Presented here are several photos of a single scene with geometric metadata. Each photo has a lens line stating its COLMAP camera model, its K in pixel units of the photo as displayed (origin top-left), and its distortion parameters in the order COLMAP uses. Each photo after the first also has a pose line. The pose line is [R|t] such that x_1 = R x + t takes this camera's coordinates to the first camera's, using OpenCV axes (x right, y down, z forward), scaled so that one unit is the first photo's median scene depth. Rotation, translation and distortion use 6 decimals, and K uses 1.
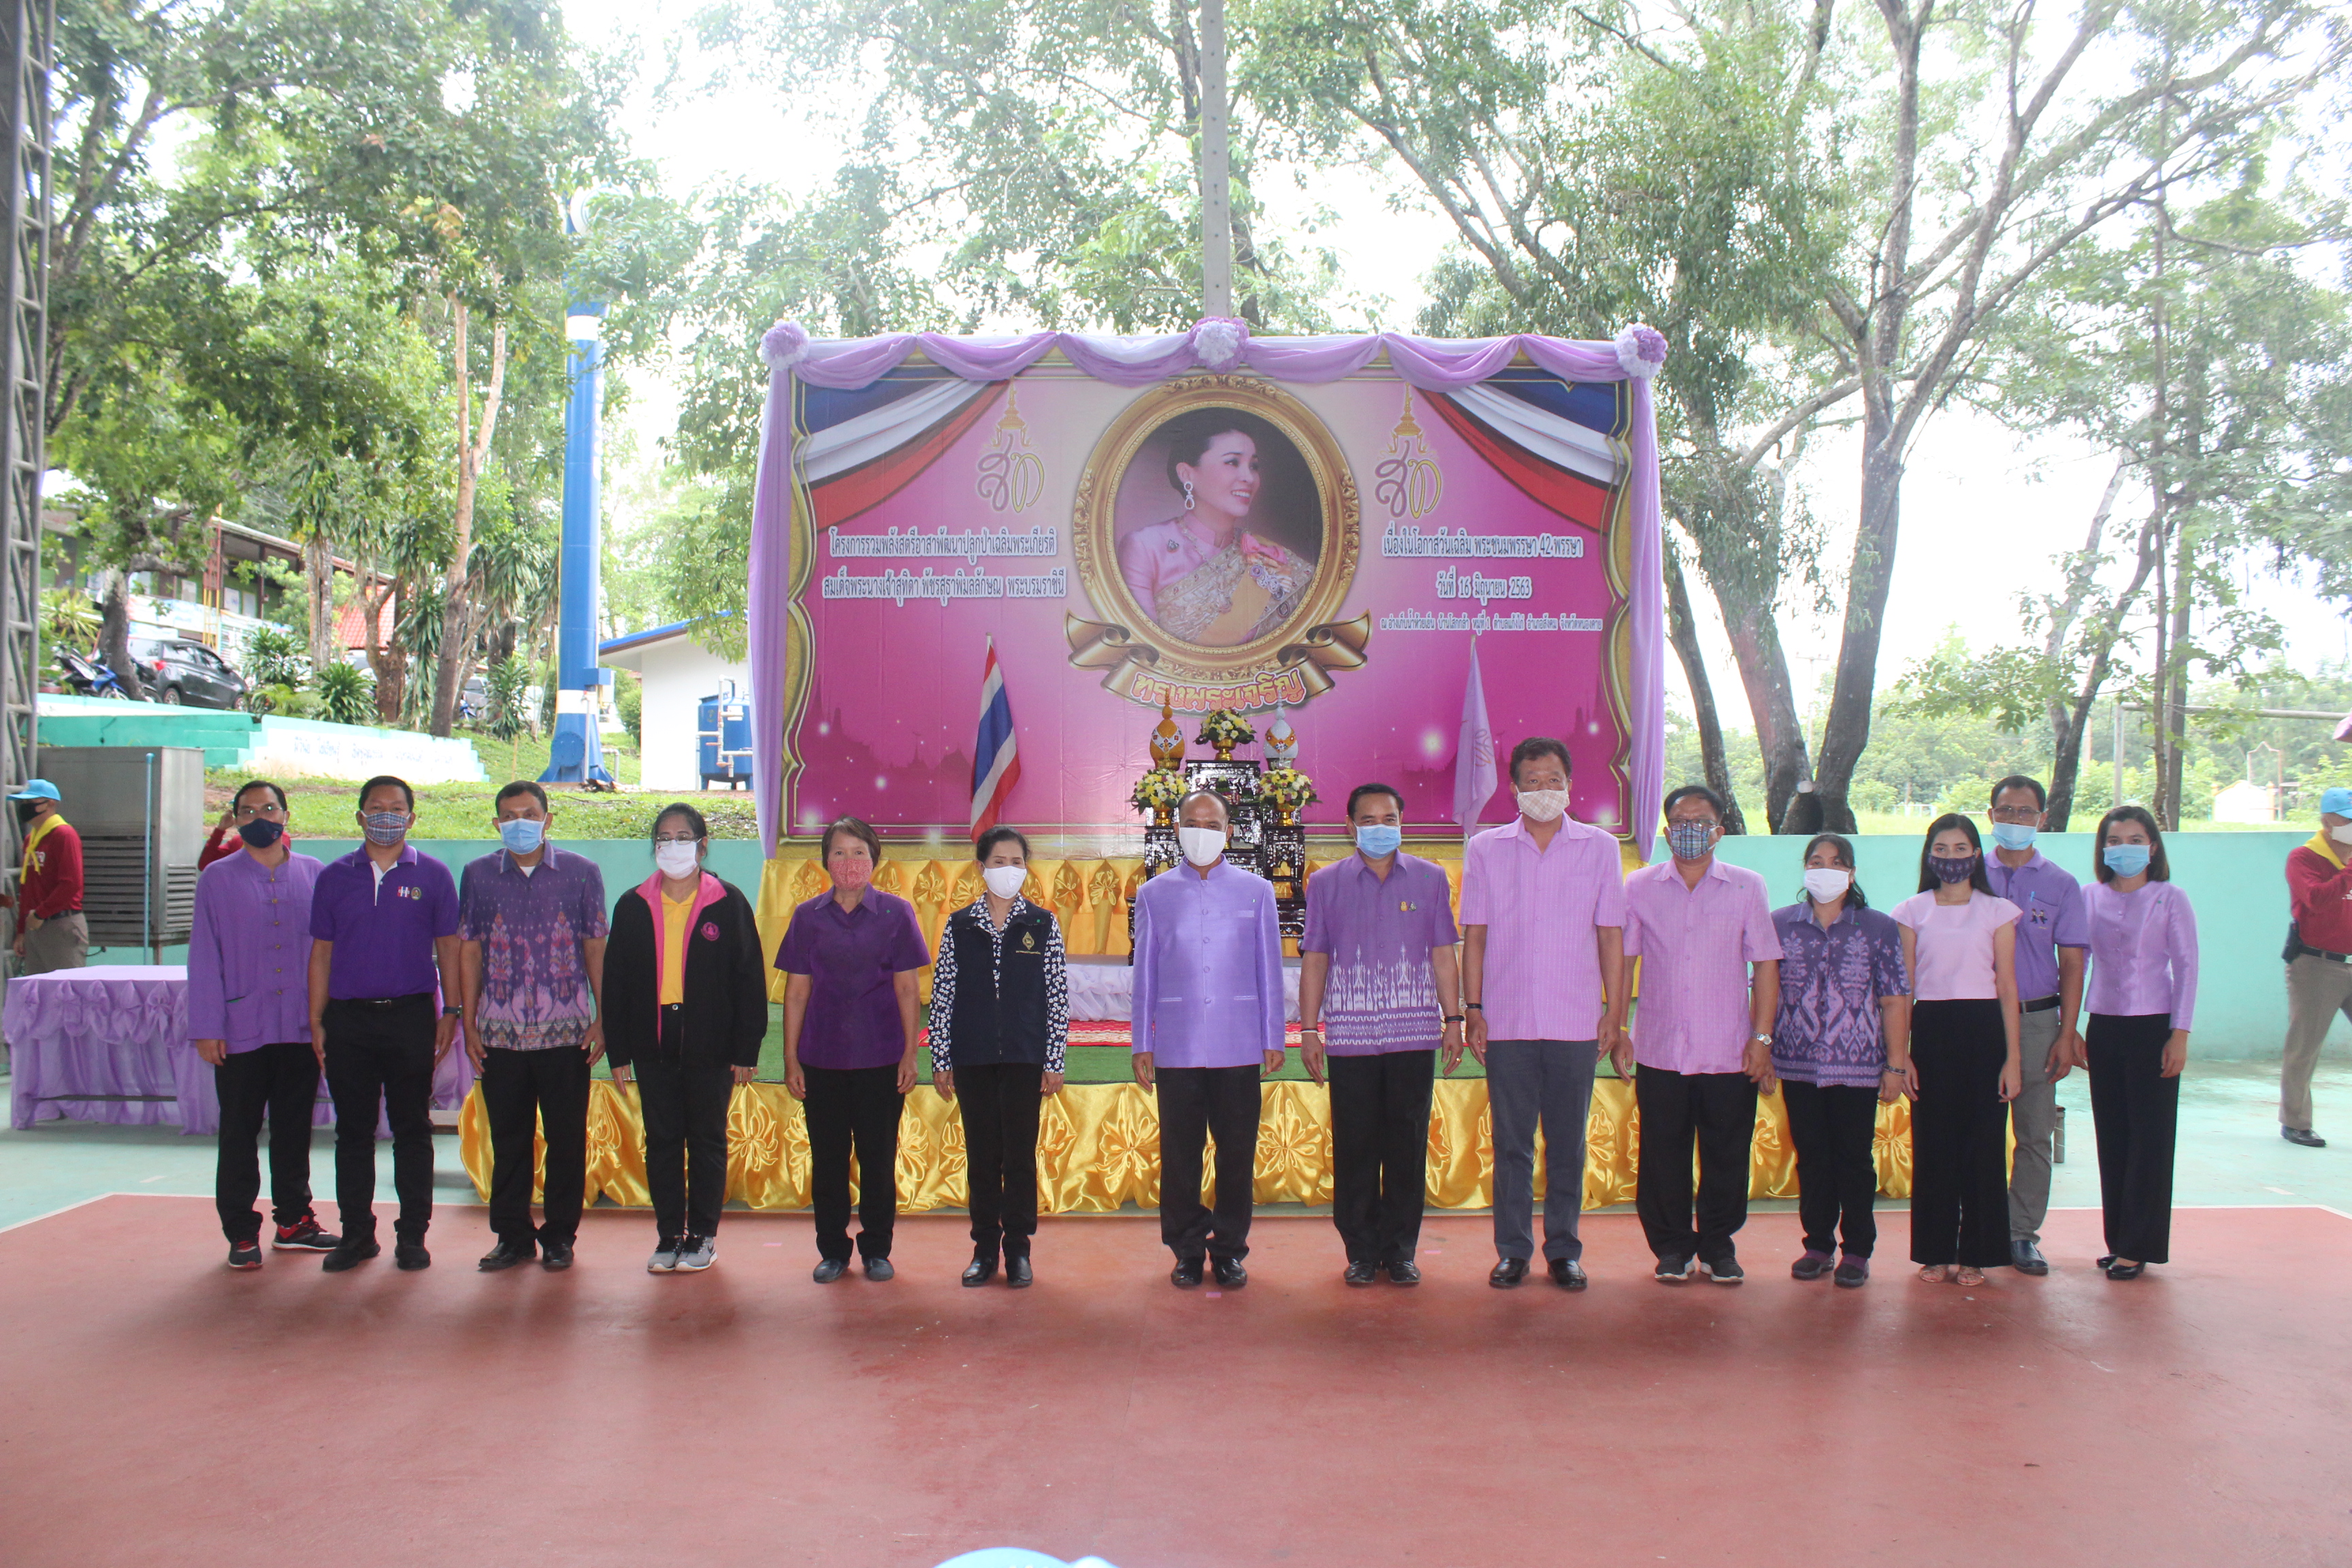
lens RADIAL K [[1930.4, 0, 1160.9], [0, 1930.4, 775.8], [0, 0, 1]] dist [-0.164245, 0.135079]
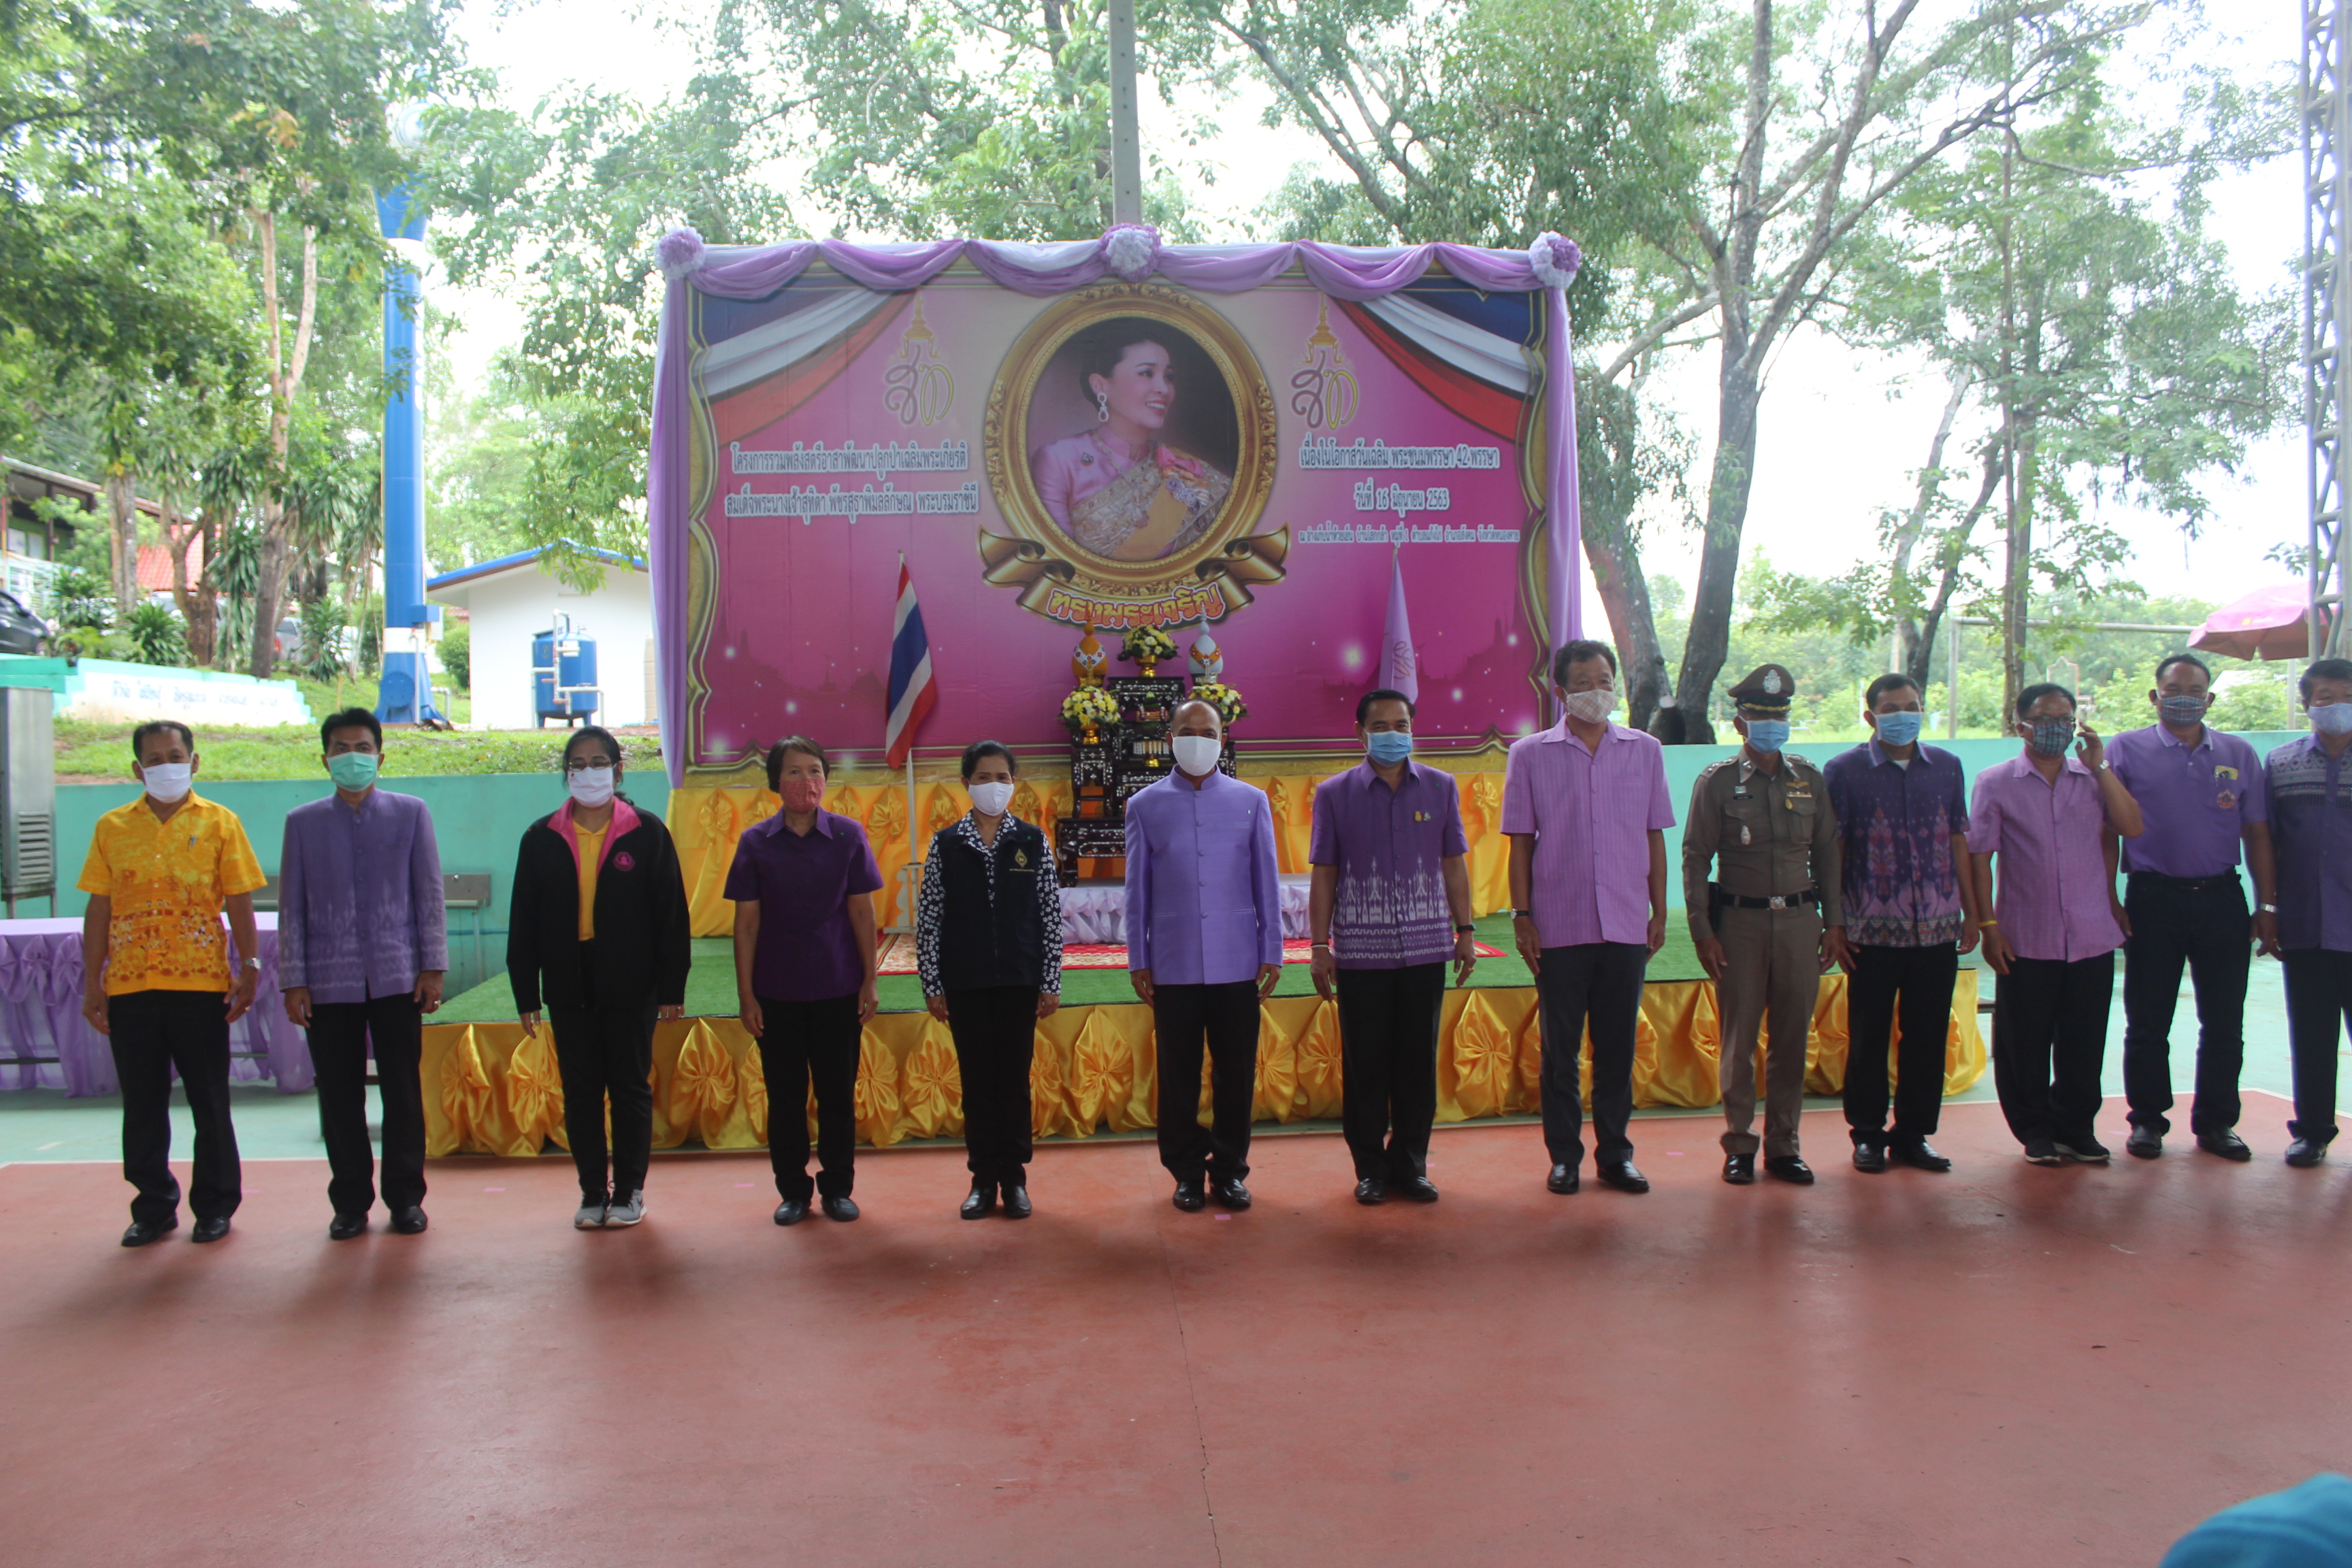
lens RADIAL K [[1930.4, 0, 1168.9], [0, 1930.4, 773.9], [0, 0, 1]] dist [-0.164245, 0.135079]
pose [[0.994973, -0.021360, 0.097844, -0.051262], [0.017931, 0.999199, 0.035787, 0.005926], [-0.098530, -0.033852, 0.994558, 0.021728]]
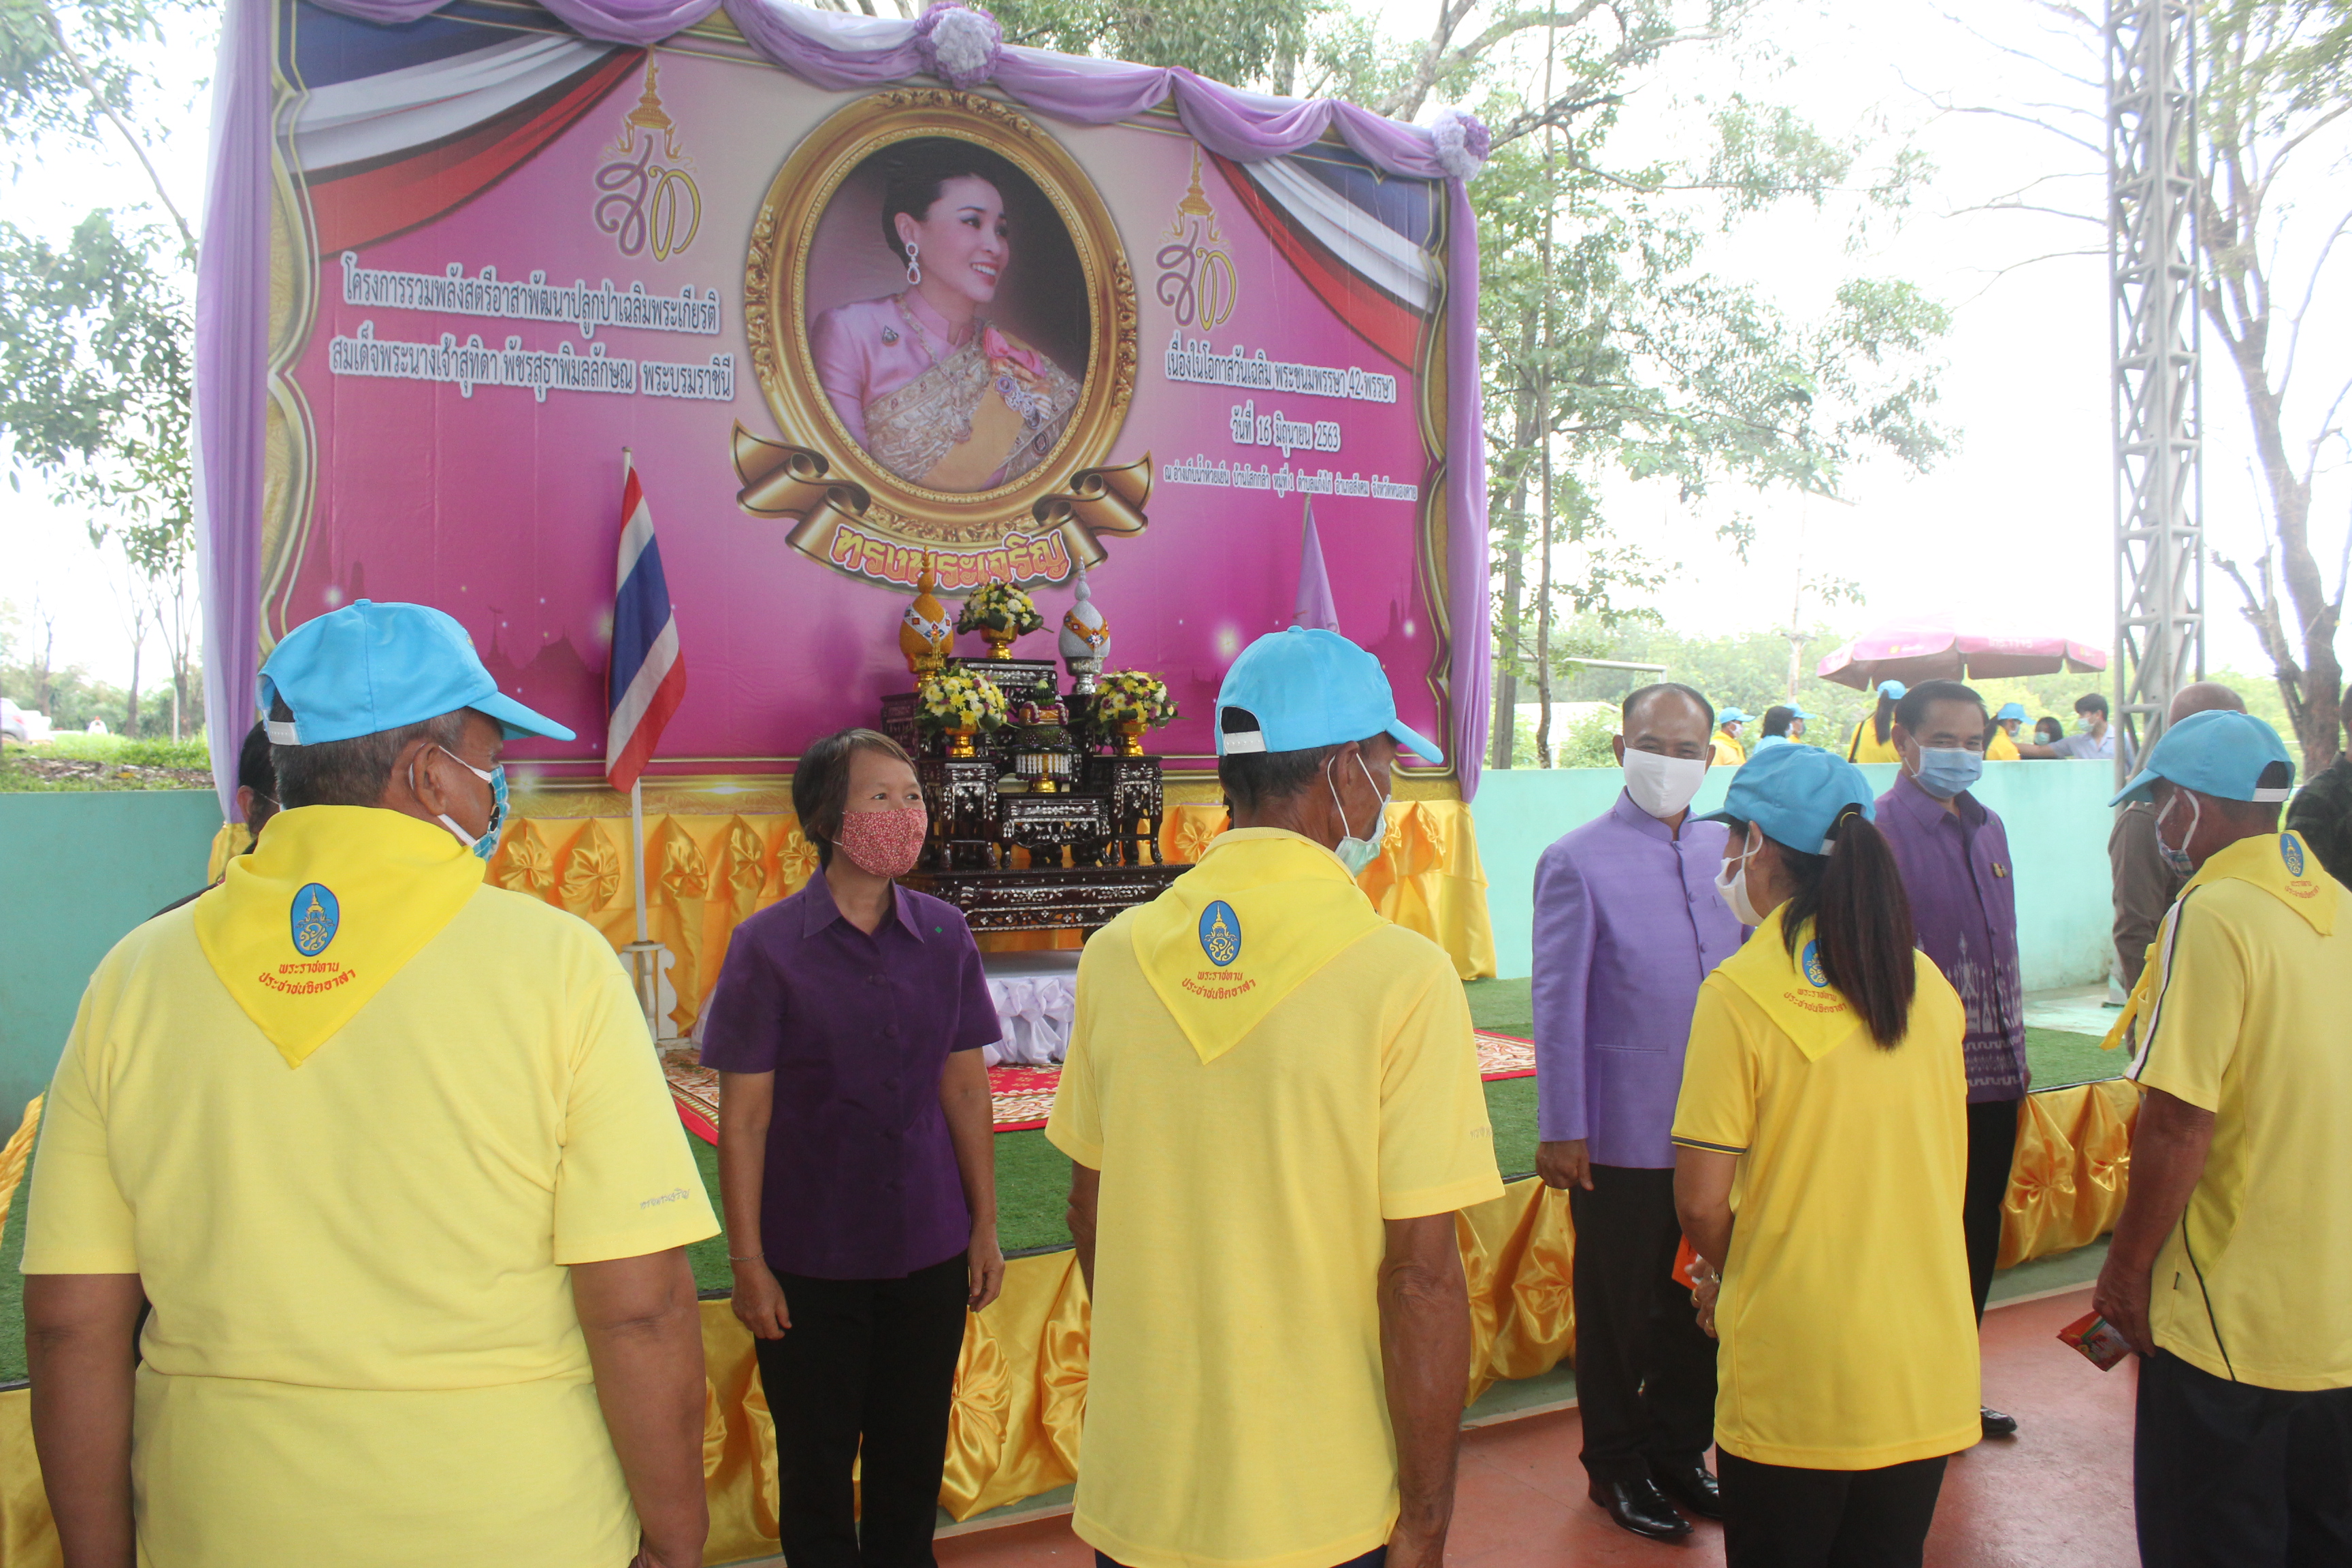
lens RADIAL K [[1930.4, 0, 1155.4], [0, 1930.4, 772.6], [0, 0, 1]] dist [-0.164245, 0.135079]
pose [[0.875496, -0.009347, 0.483135, -0.231438], [-0.003487, 0.999665, 0.025658, 0.013104], [-0.483213, -0.024148, 0.875170, 0.378832]]
